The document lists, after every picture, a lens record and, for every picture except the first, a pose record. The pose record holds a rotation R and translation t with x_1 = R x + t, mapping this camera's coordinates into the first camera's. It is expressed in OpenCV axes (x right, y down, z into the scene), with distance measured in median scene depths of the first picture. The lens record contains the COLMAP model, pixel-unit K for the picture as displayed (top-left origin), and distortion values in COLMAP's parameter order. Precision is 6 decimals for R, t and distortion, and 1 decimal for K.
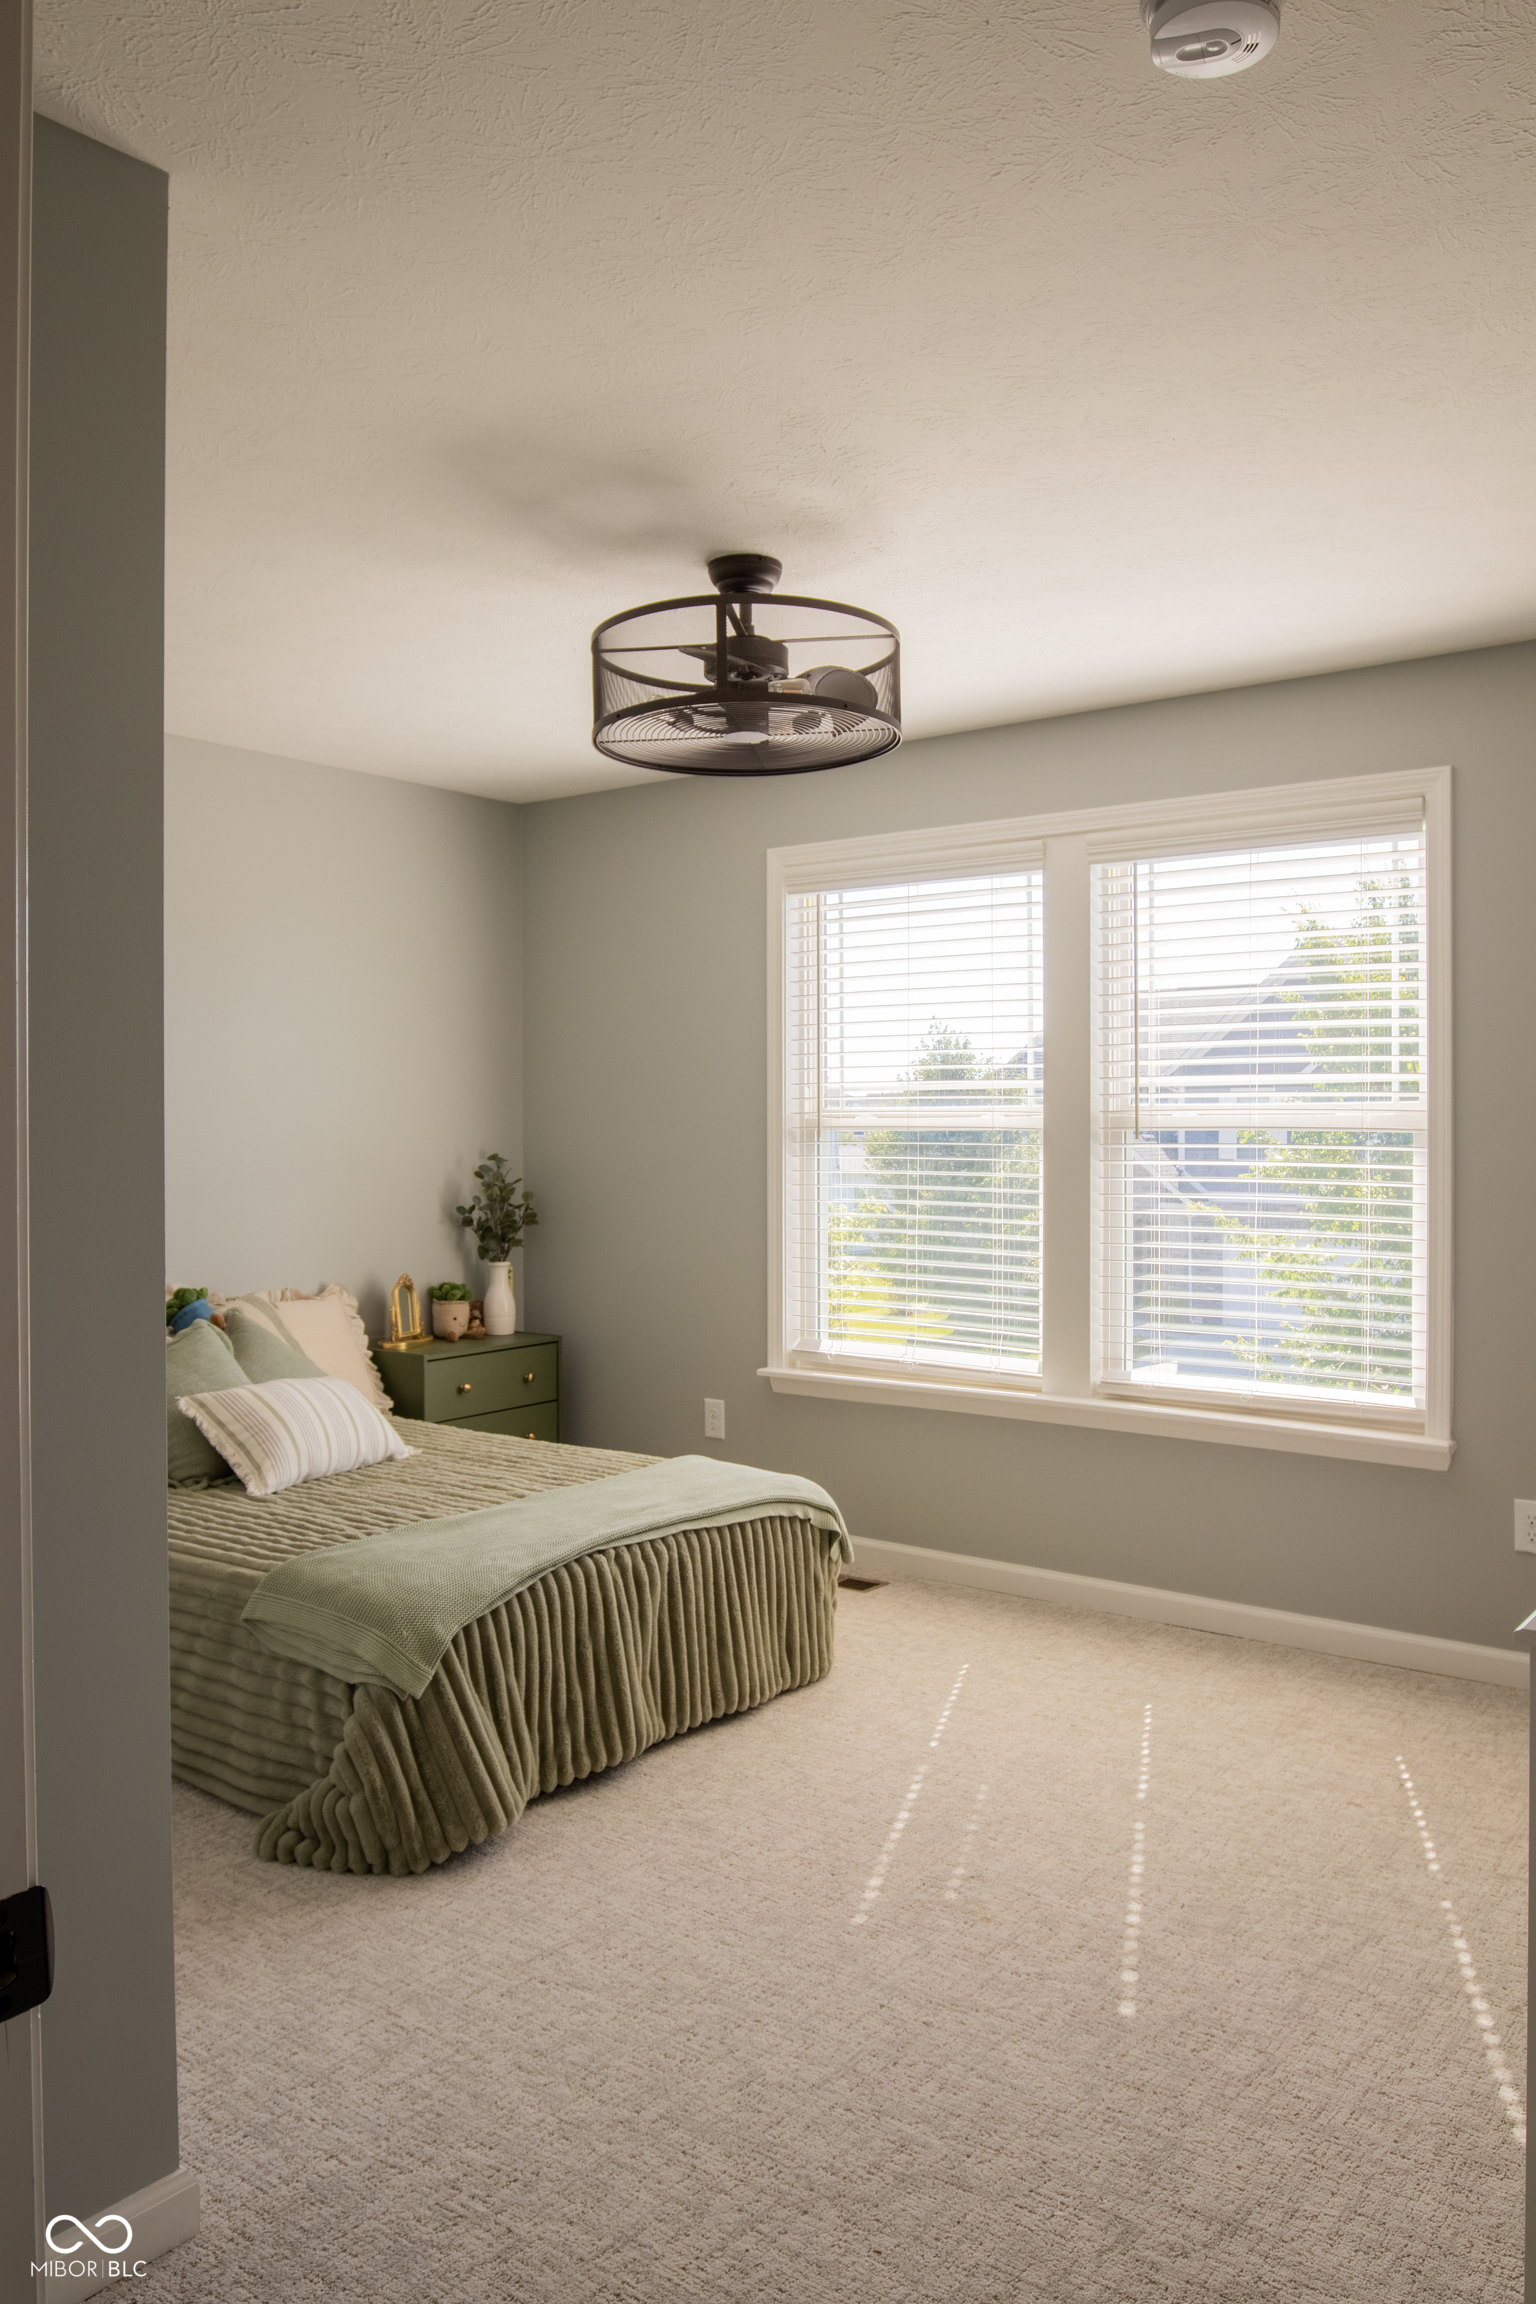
lens RADIAL K [[1691.9, 0, 768.0], [0, 1691.9, 1152.0], [0, 0, 1]] dist [-0.005448, -0.063831]
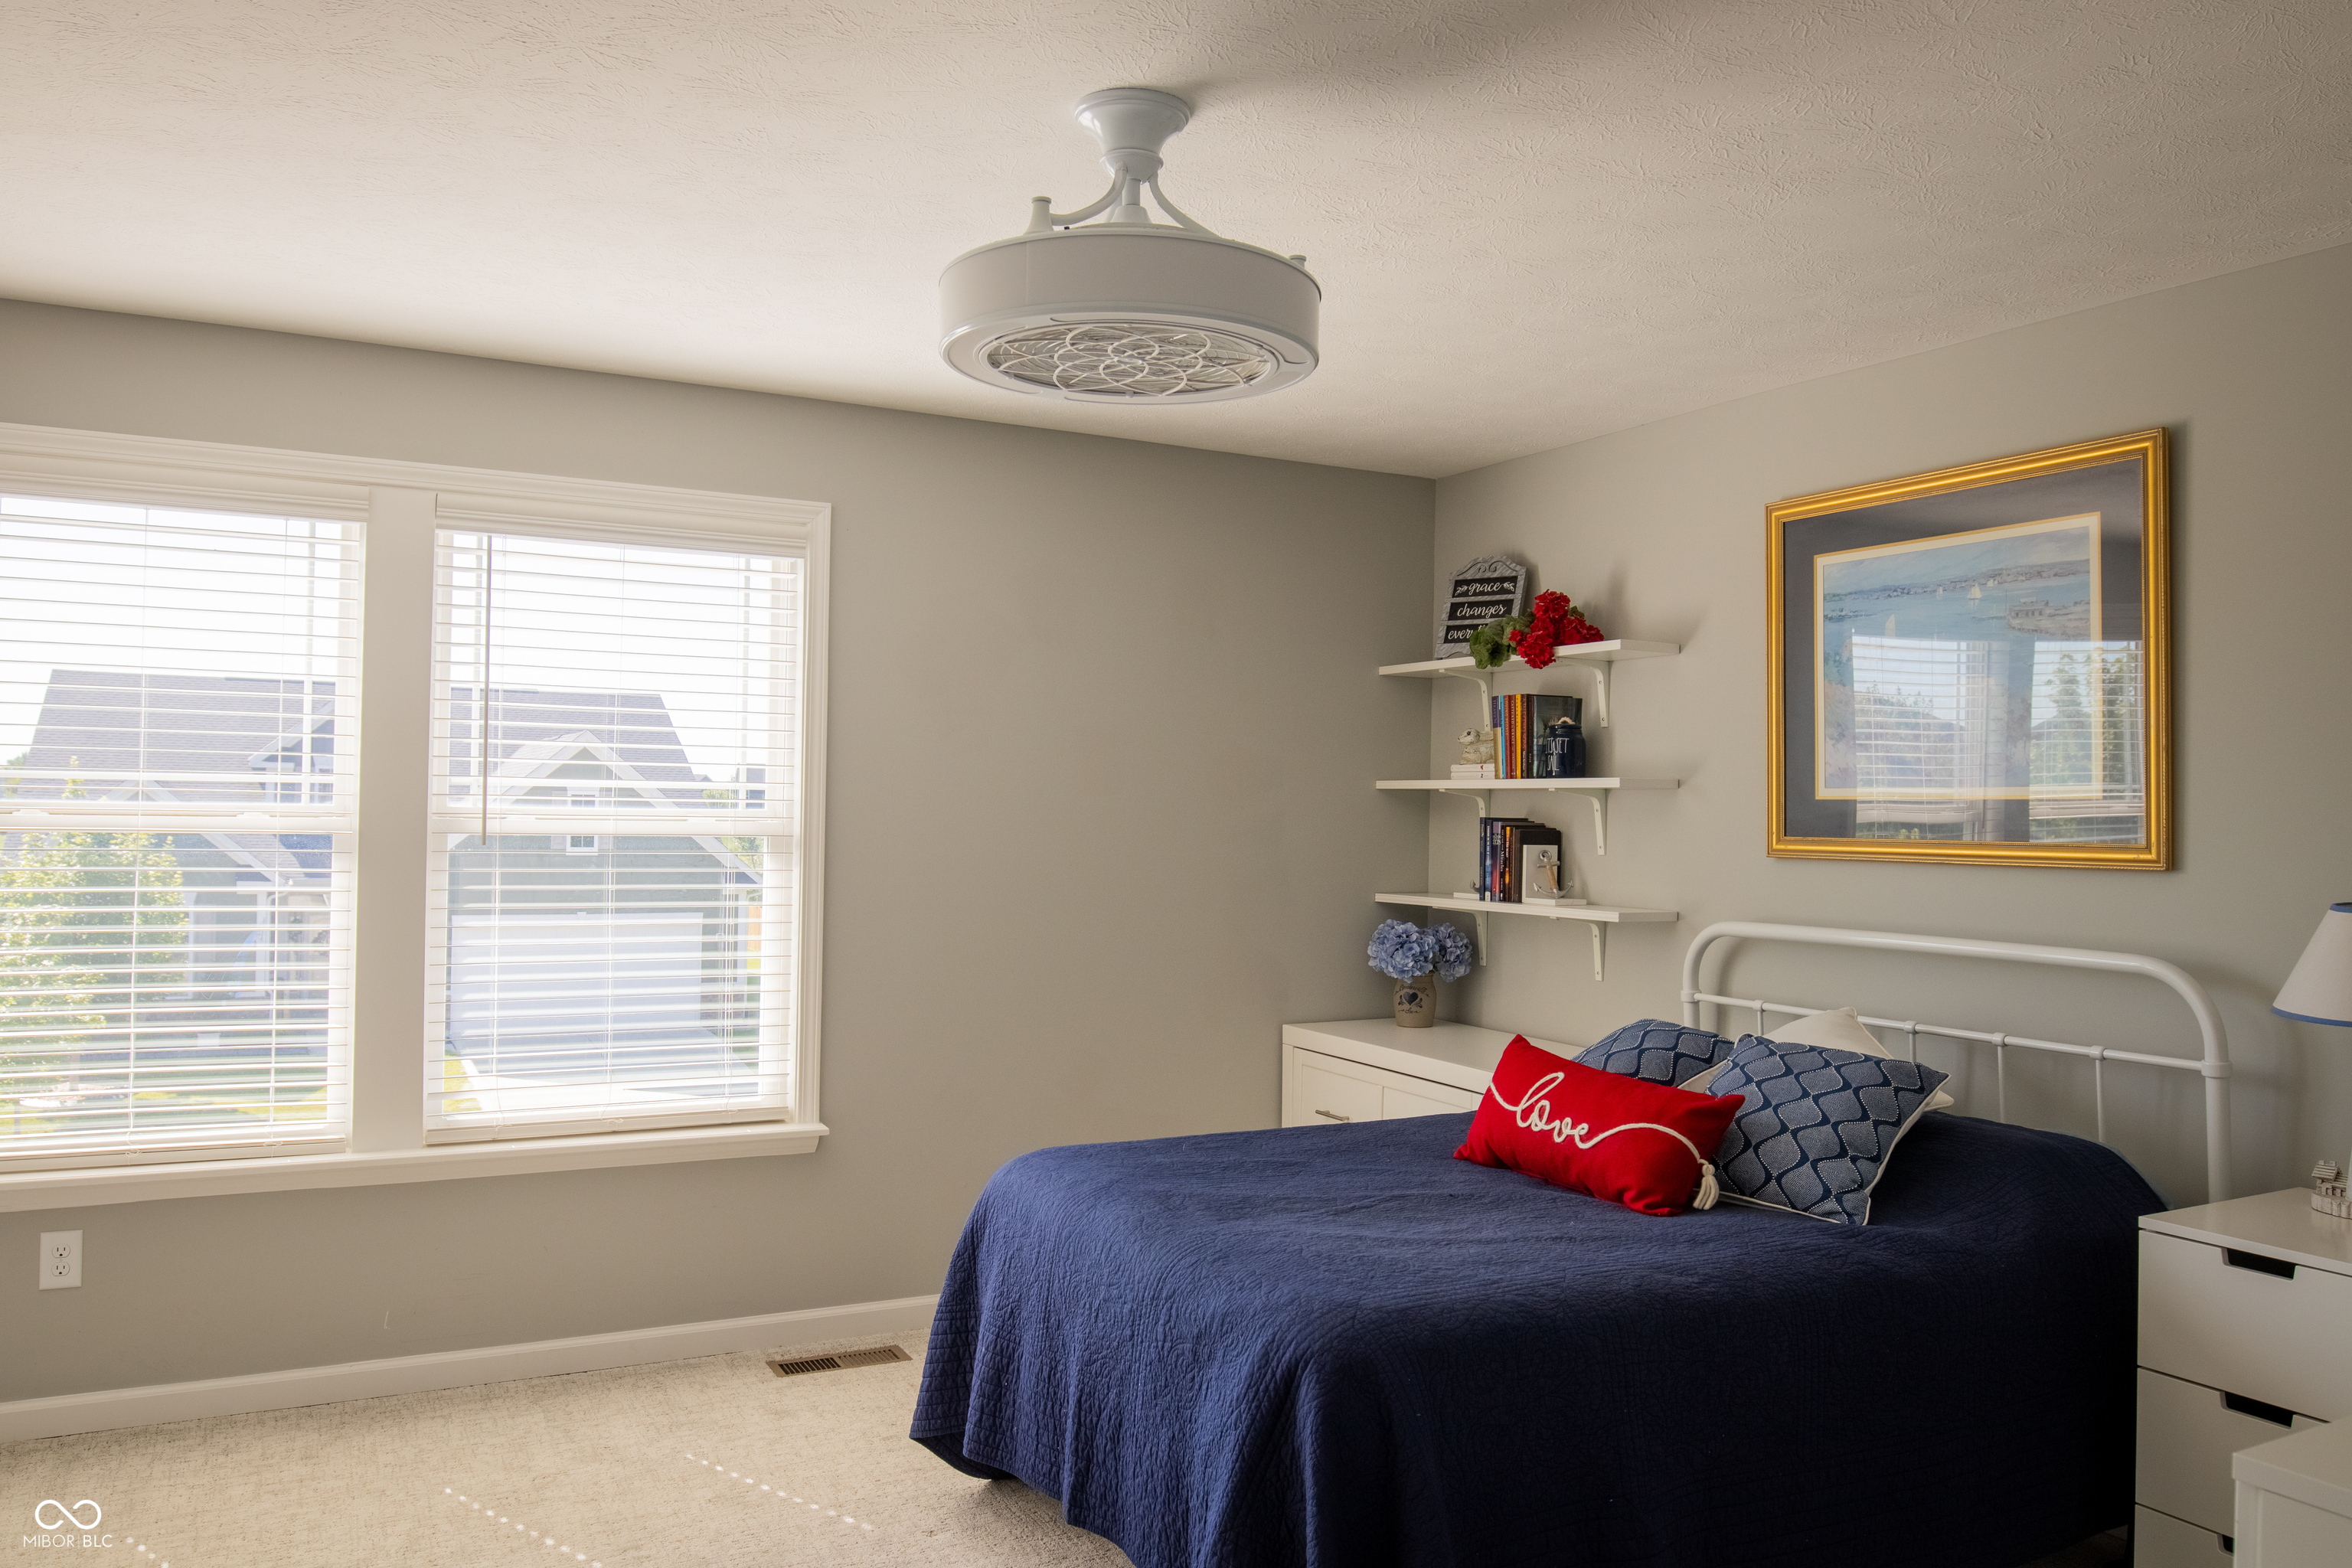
lens RADIAL K [[1727.1, 0, 1176.0], [0, 1727.1, 784.0], [0, 0, 1]] dist [-0.005448, -0.063831]
pose [[0.421848, 0.030361, 0.906158, -0.450318], [0.006085, 0.999322, -0.036315, -0.004519], [-0.906646, 0.020834, 0.421377, 0.289520]]
